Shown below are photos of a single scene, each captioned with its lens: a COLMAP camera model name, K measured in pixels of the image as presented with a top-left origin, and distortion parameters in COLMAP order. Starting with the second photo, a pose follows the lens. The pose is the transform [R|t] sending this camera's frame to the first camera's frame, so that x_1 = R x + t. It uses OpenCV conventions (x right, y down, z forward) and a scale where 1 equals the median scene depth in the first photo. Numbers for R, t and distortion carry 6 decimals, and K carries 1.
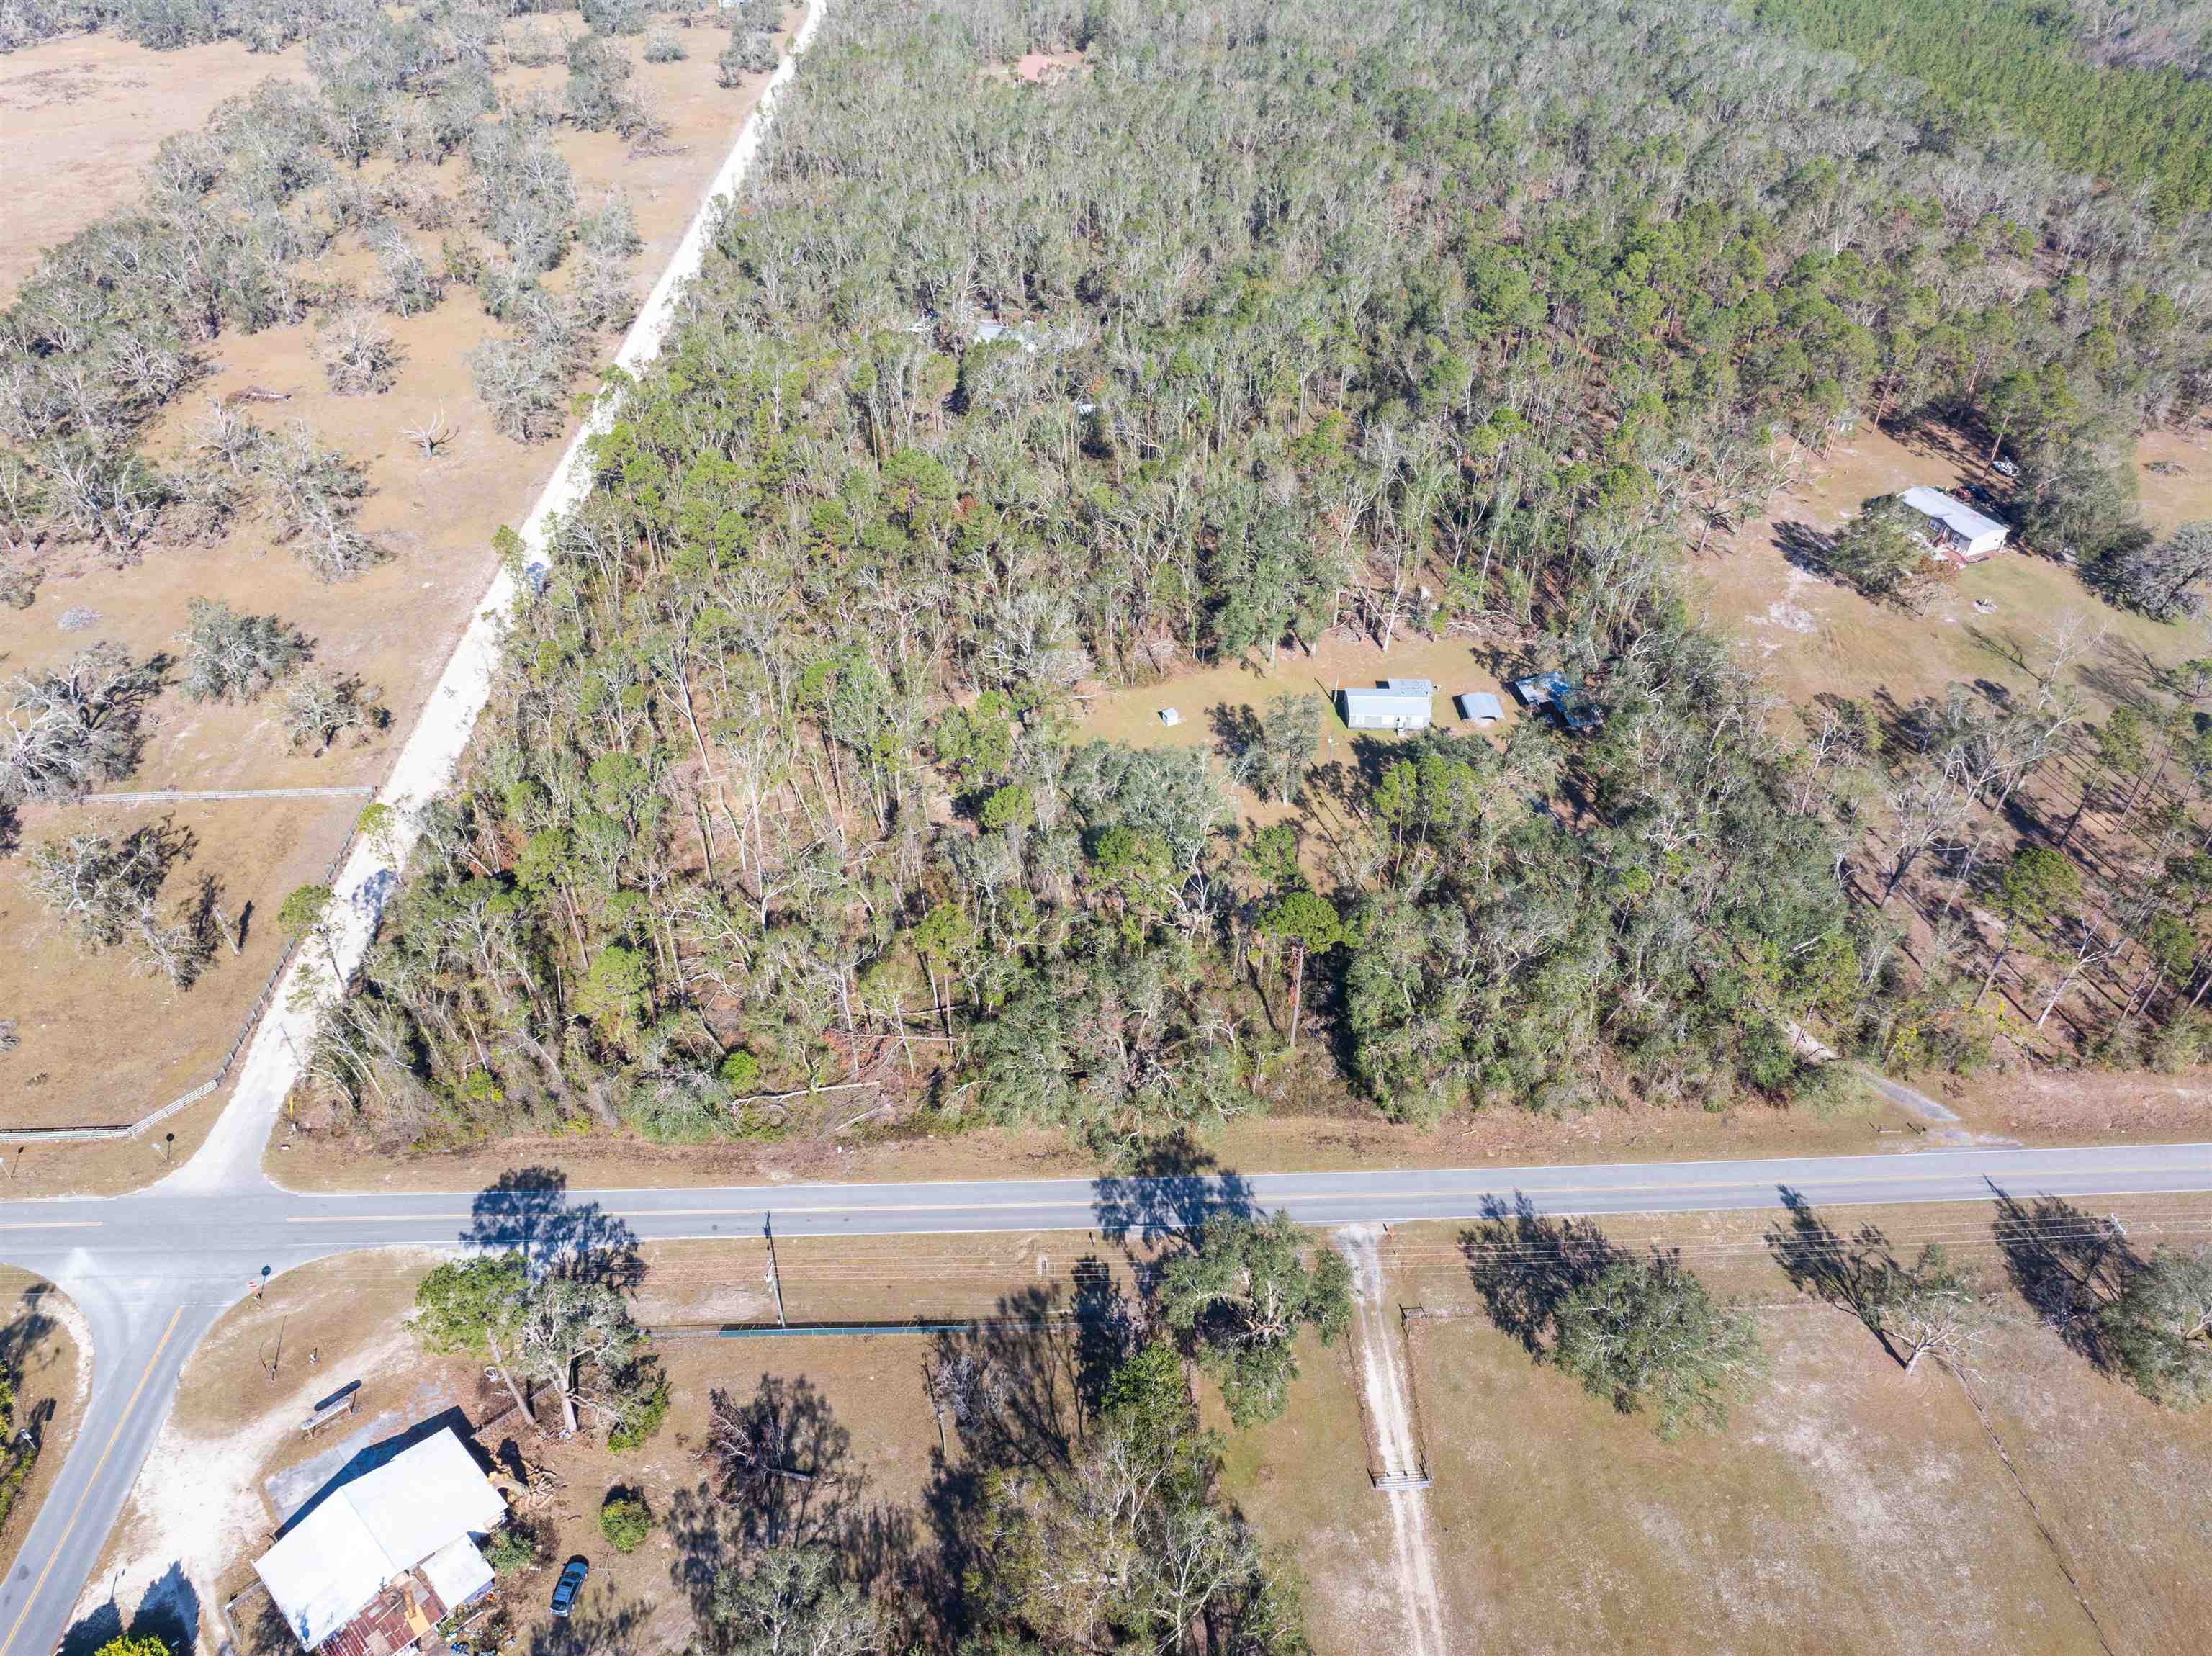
lens RADIAL K [[1543.6, 0, 1096.3], [0, 1543.6, 820.3], [0, 0, 1]] dist [-0.037787, -0.018297]
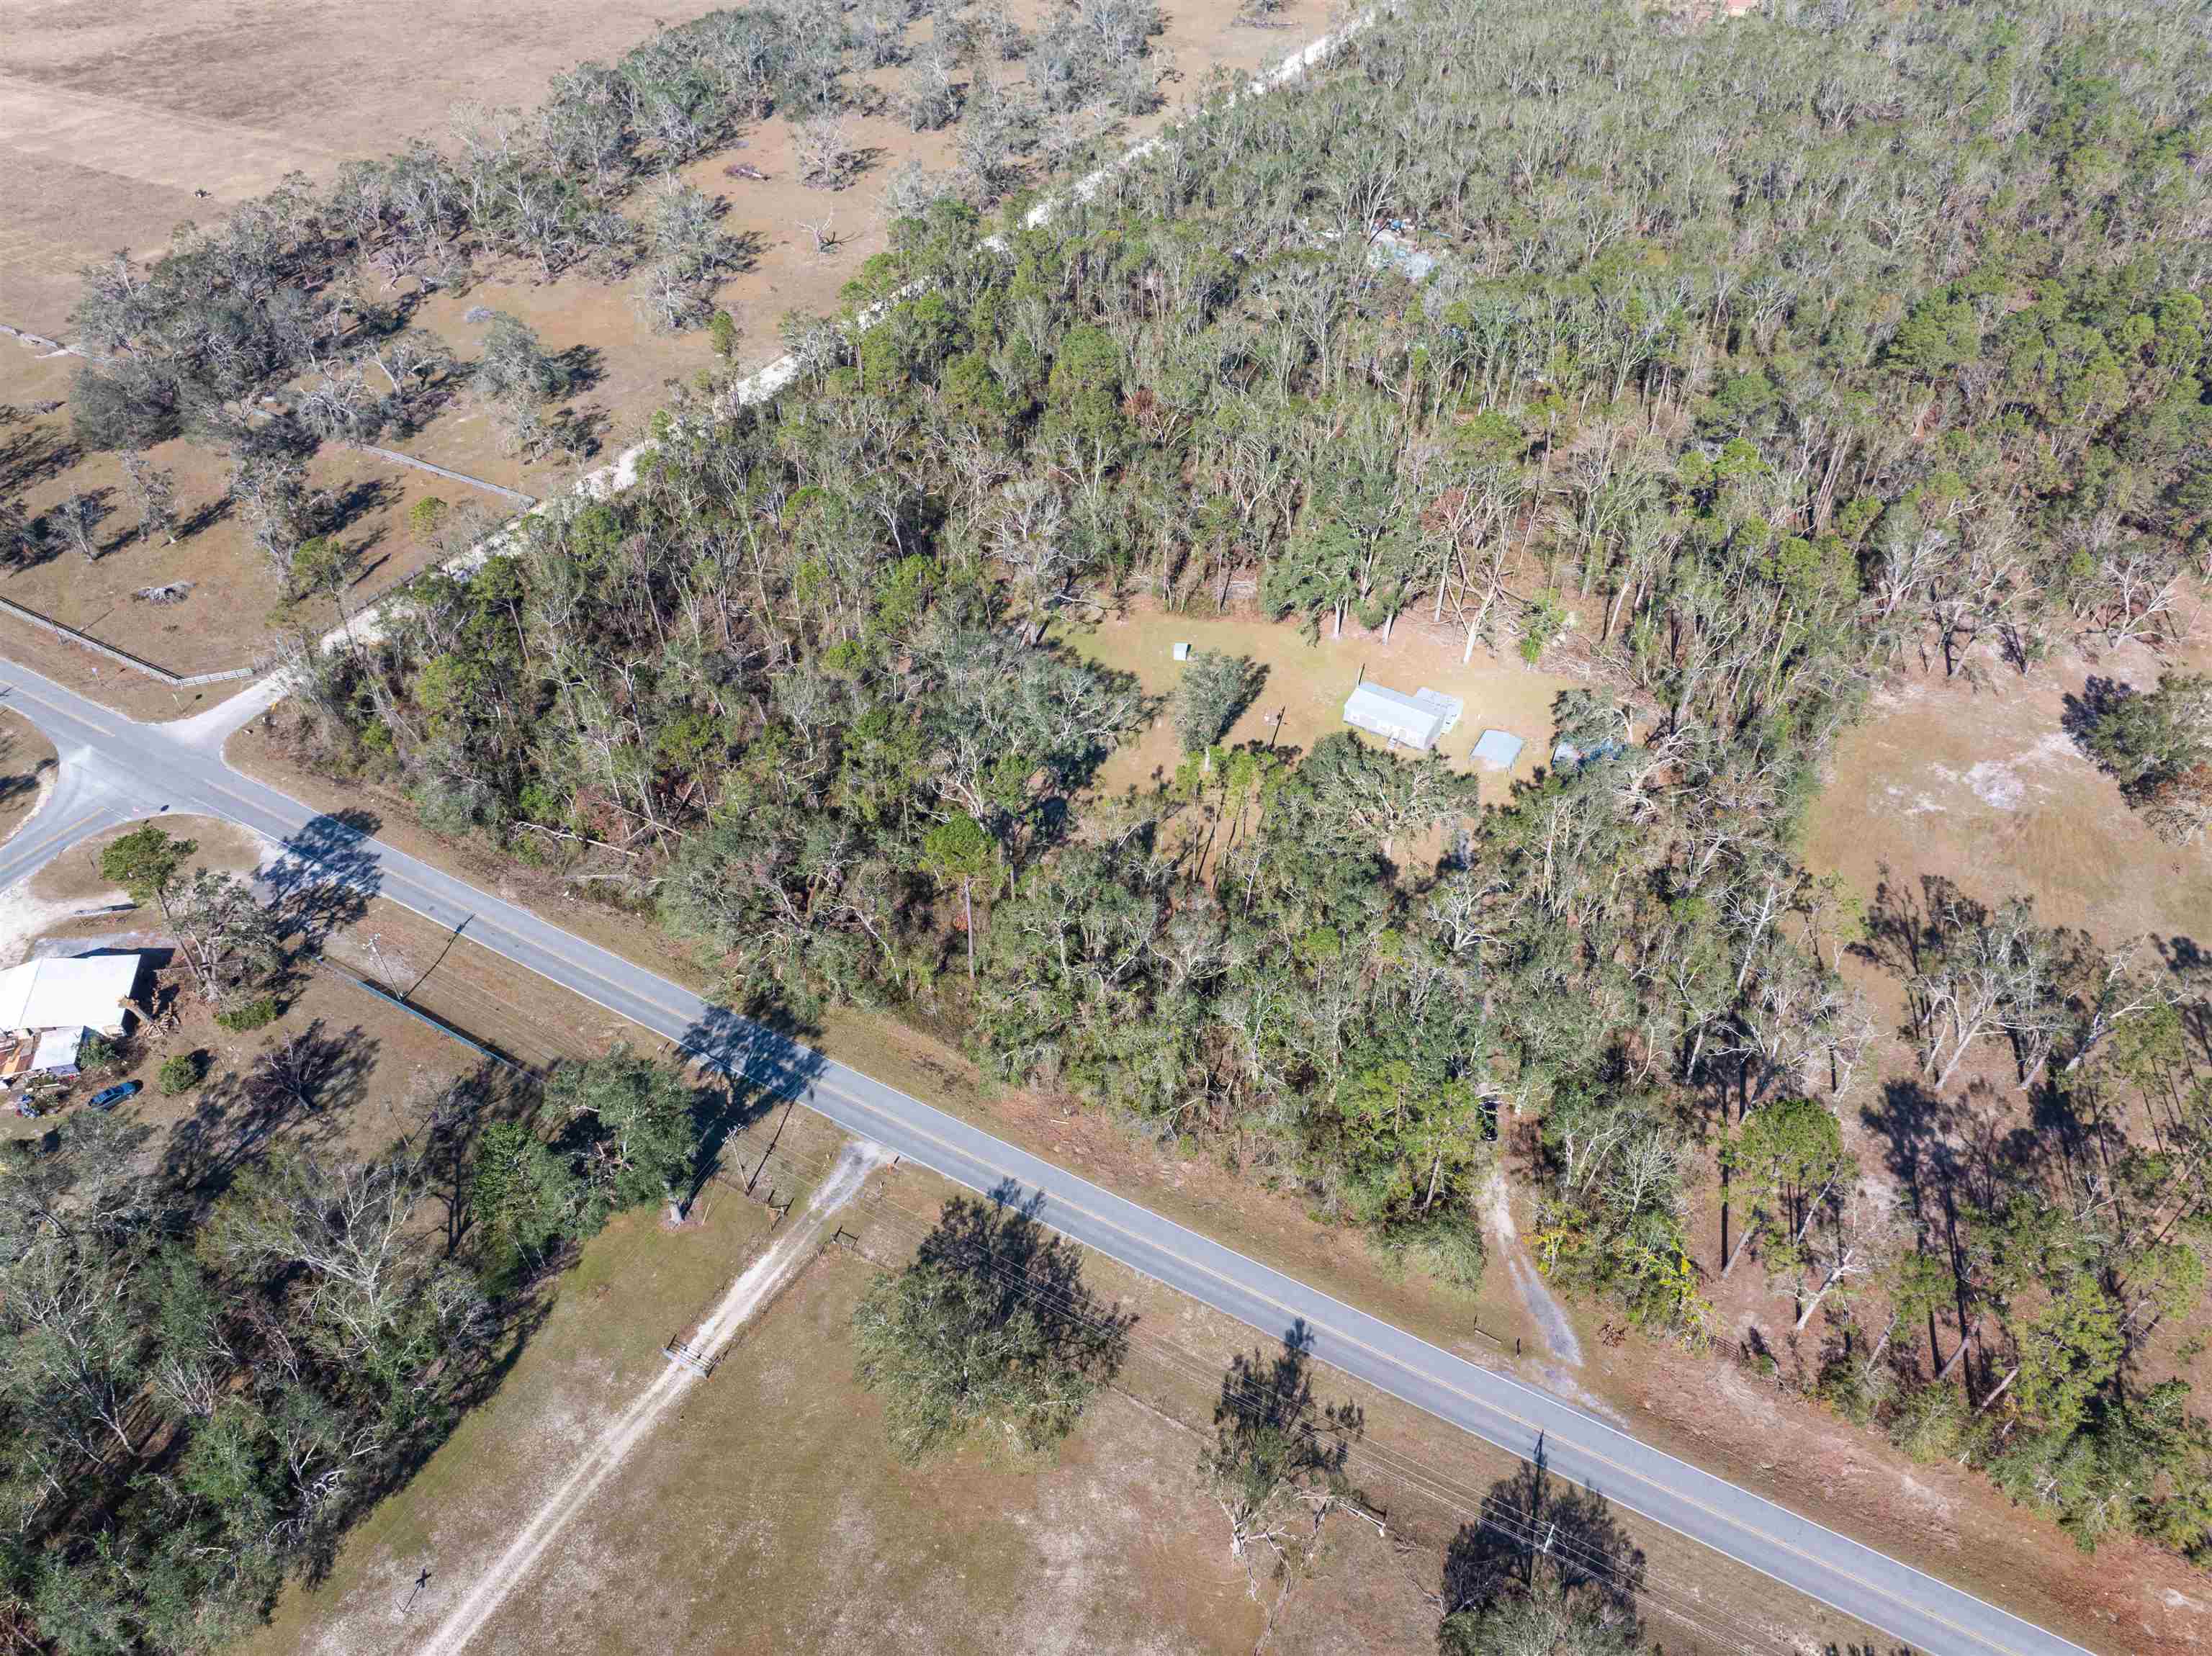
lens RADIAL K [[1537.2, 0, 1106.9], [0, 1537.2, 781.3], [0, 0, 1]] dist [-0.044481, 0.002797]
pose [[0.855042, 0.336419, -0.394621, 0.631716], [-0.320463, 0.941092, 0.107931, -0.119855], [0.407685, 0.034176, 0.912483, 0.146239]]
